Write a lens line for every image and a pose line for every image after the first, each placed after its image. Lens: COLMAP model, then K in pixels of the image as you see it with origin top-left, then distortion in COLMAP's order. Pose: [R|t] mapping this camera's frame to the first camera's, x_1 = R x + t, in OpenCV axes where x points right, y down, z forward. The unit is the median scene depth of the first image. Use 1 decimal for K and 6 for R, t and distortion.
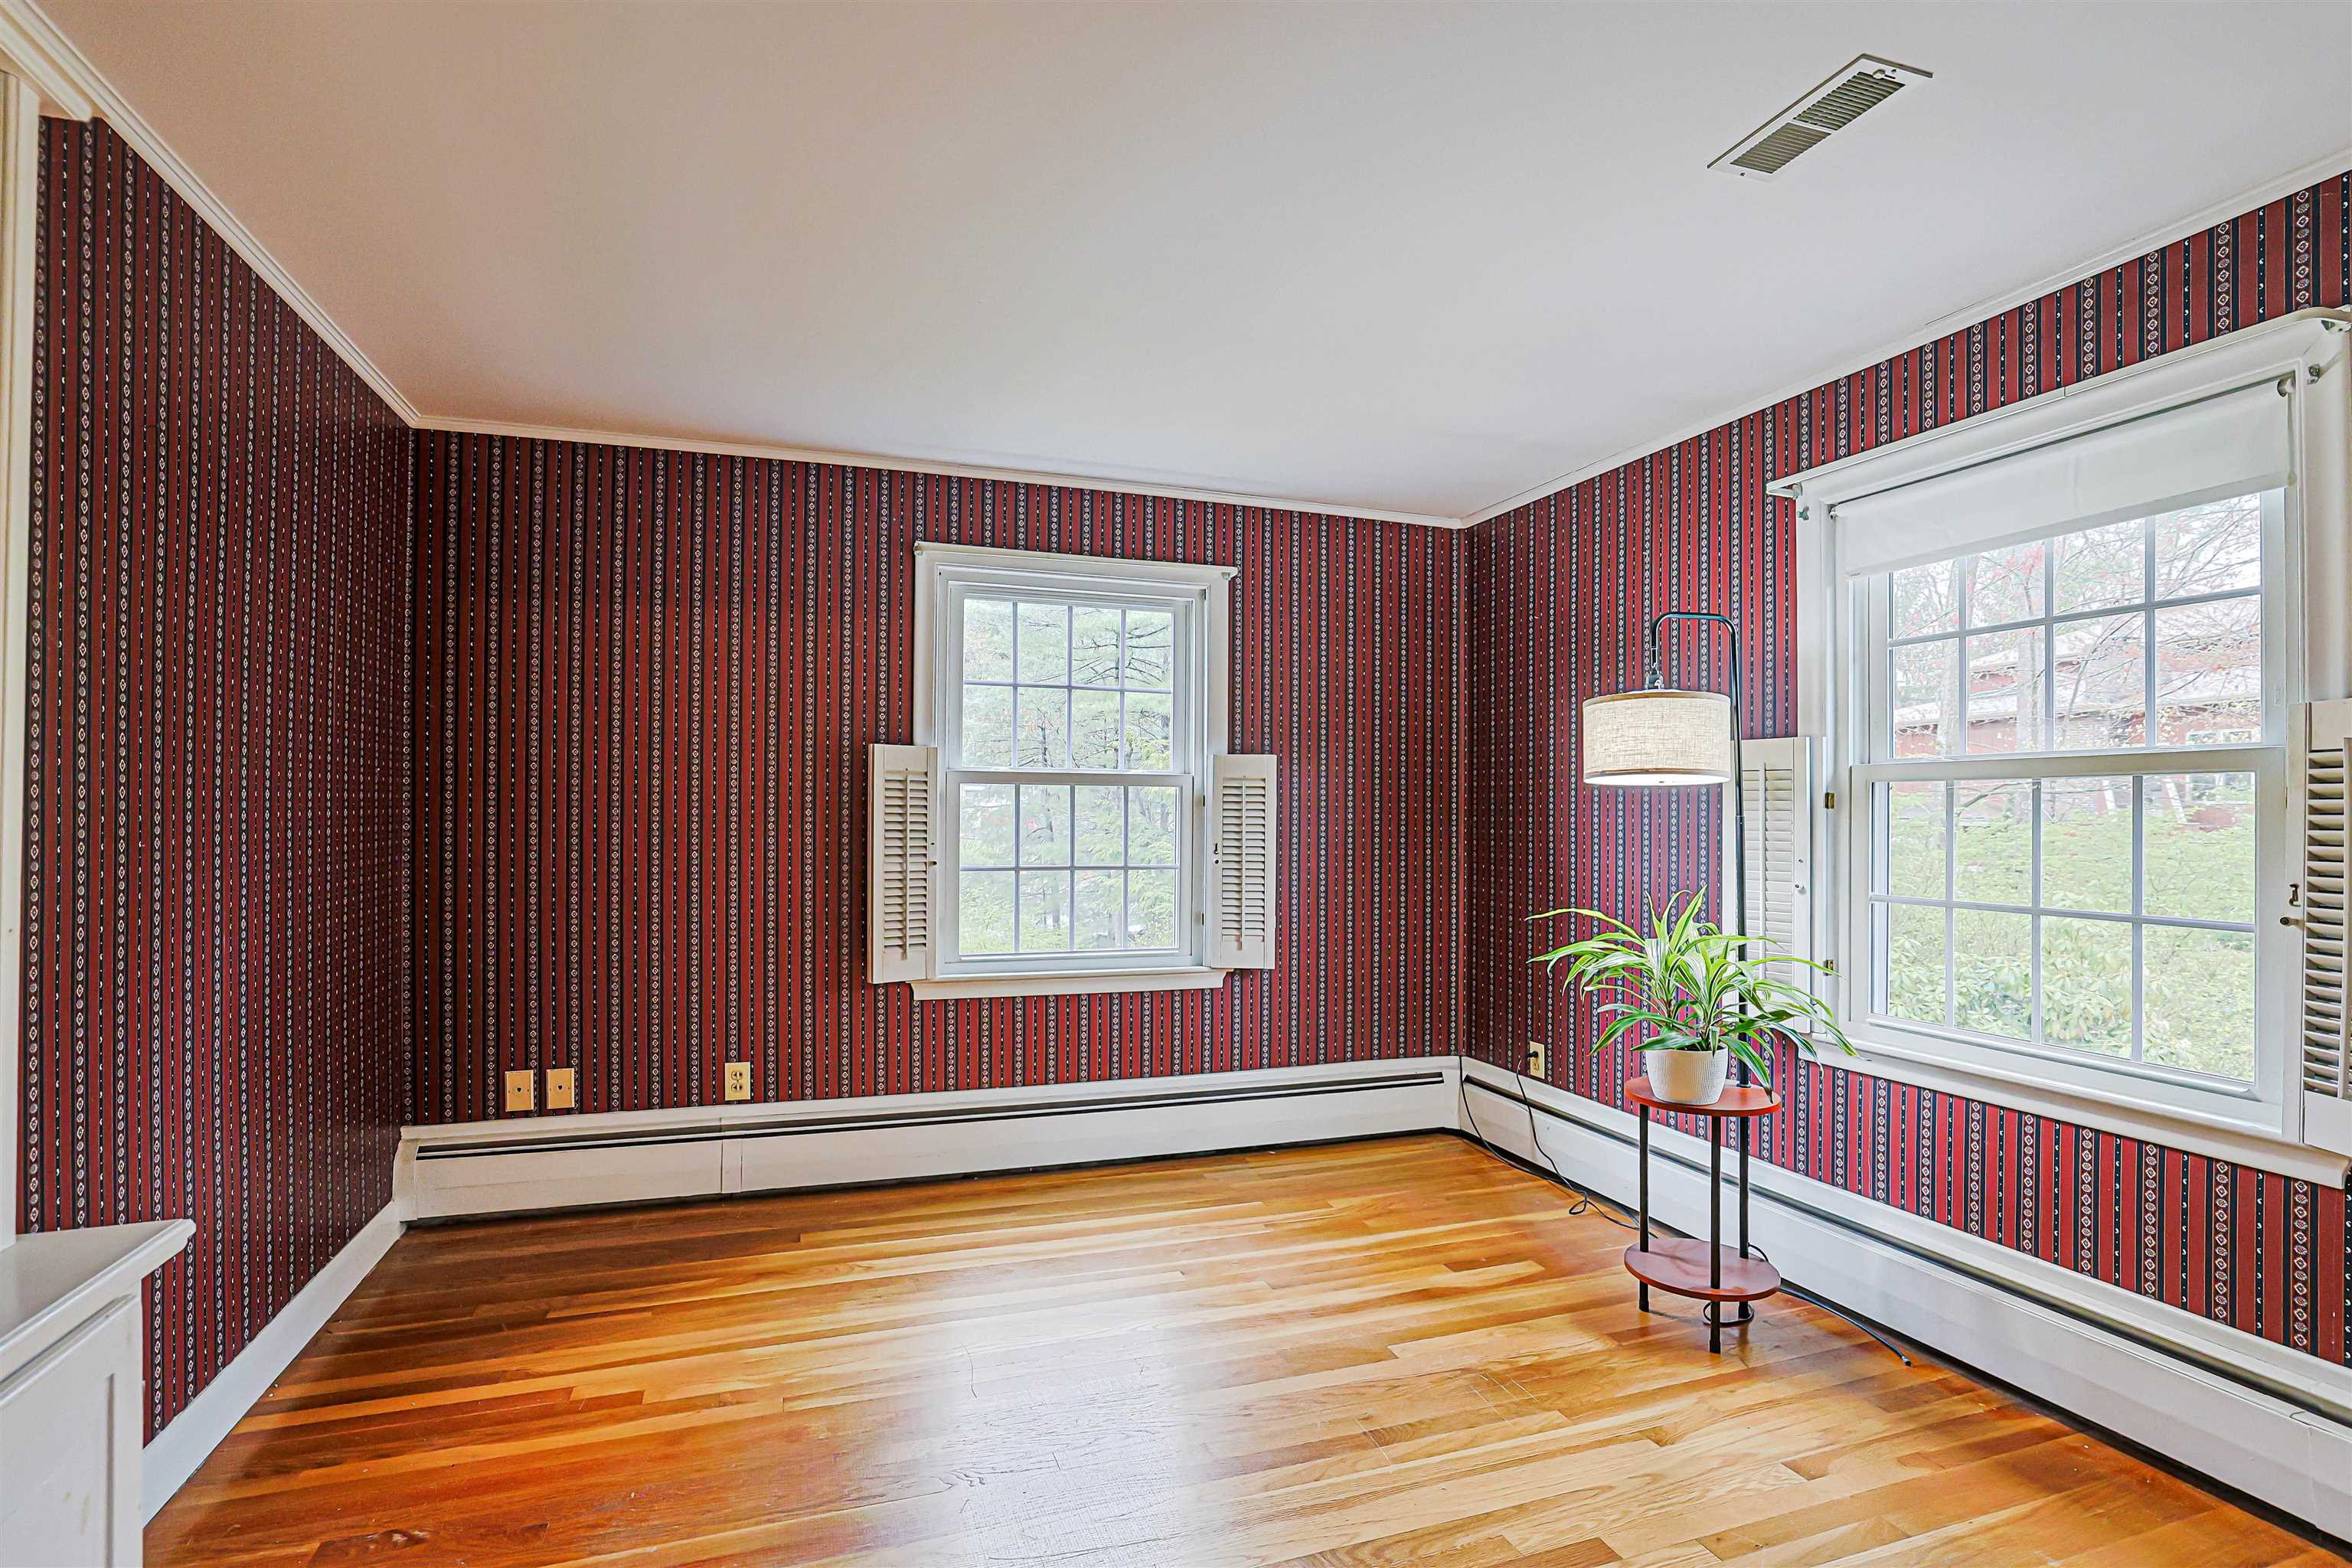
lens RADIAL K [[1118.7, 0, 1172.8], [0, 1118.7, 795.9], [0, 0, 1]] dist [-0.044625, 0.012522]
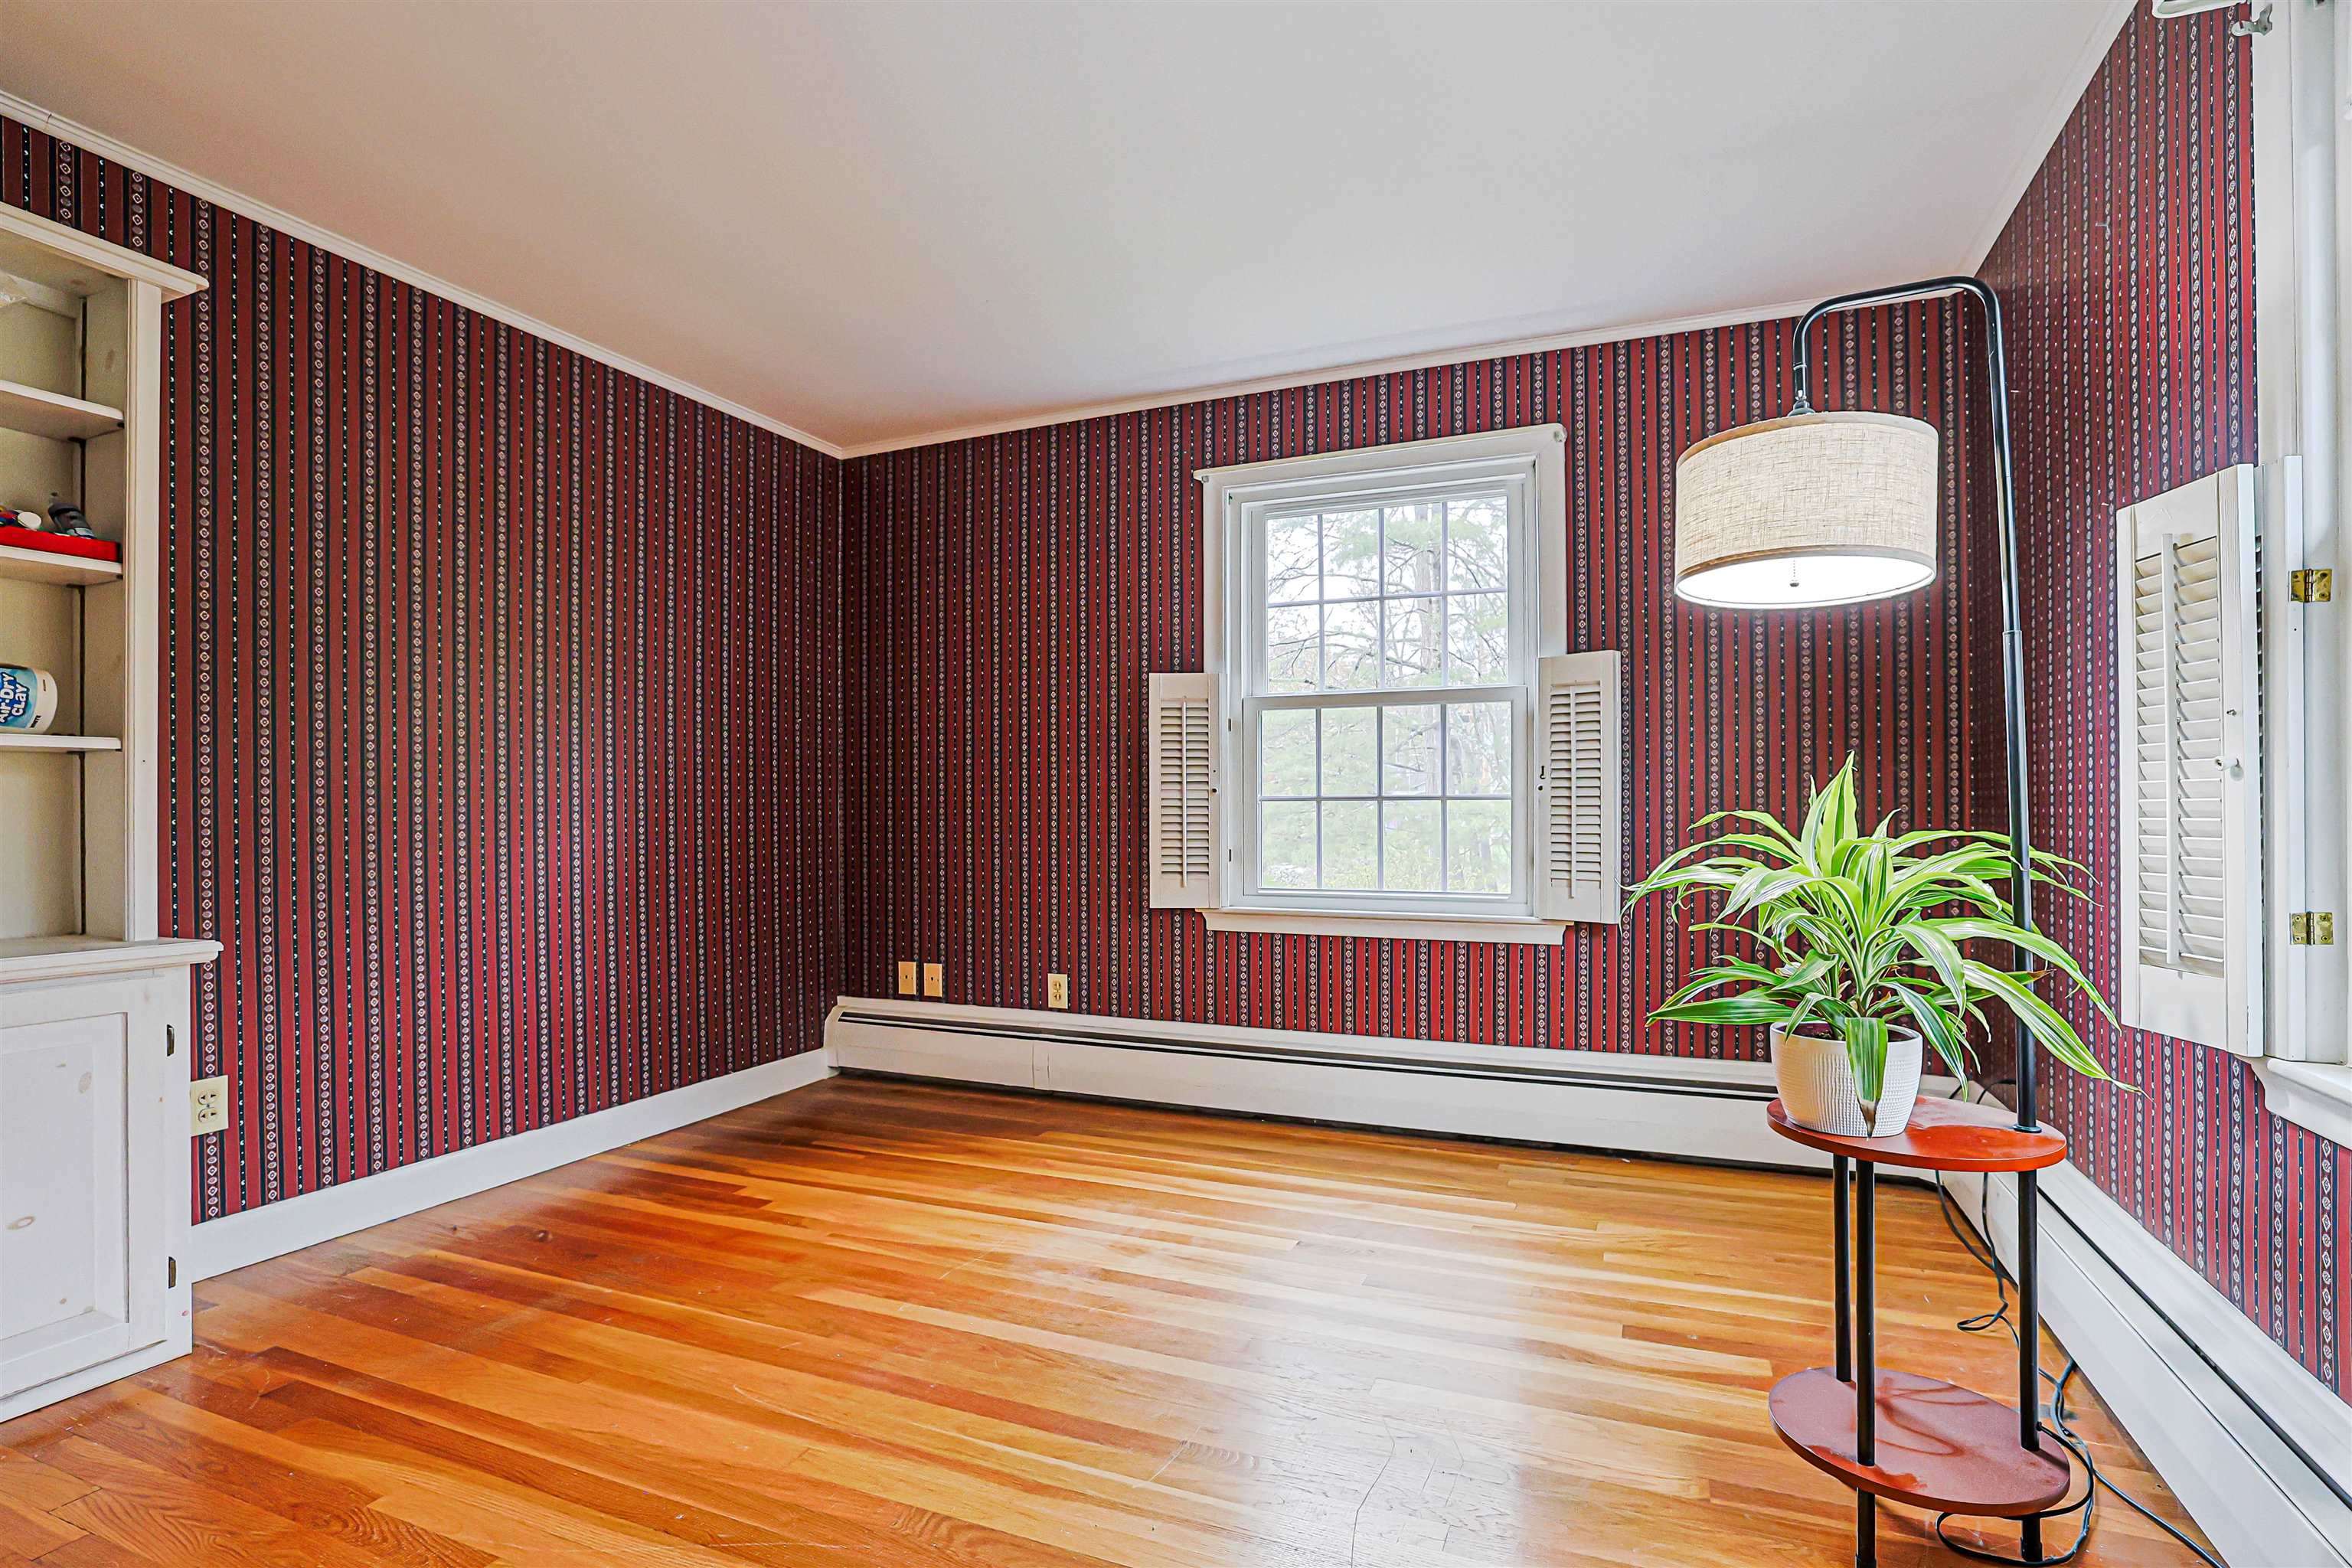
lens RADIAL K [[1118.7, 0, 1173.2], [0, 1118.7, 798.4], [0, 0, 1]] dist [-0.044625, 0.012522]
pose [[0.747364, -0.018452, -0.664159, 0.433595], [0.022589, 0.999742, -0.002356, 0.071866], [0.664031, -0.013242, 0.747588, 0.250935]]
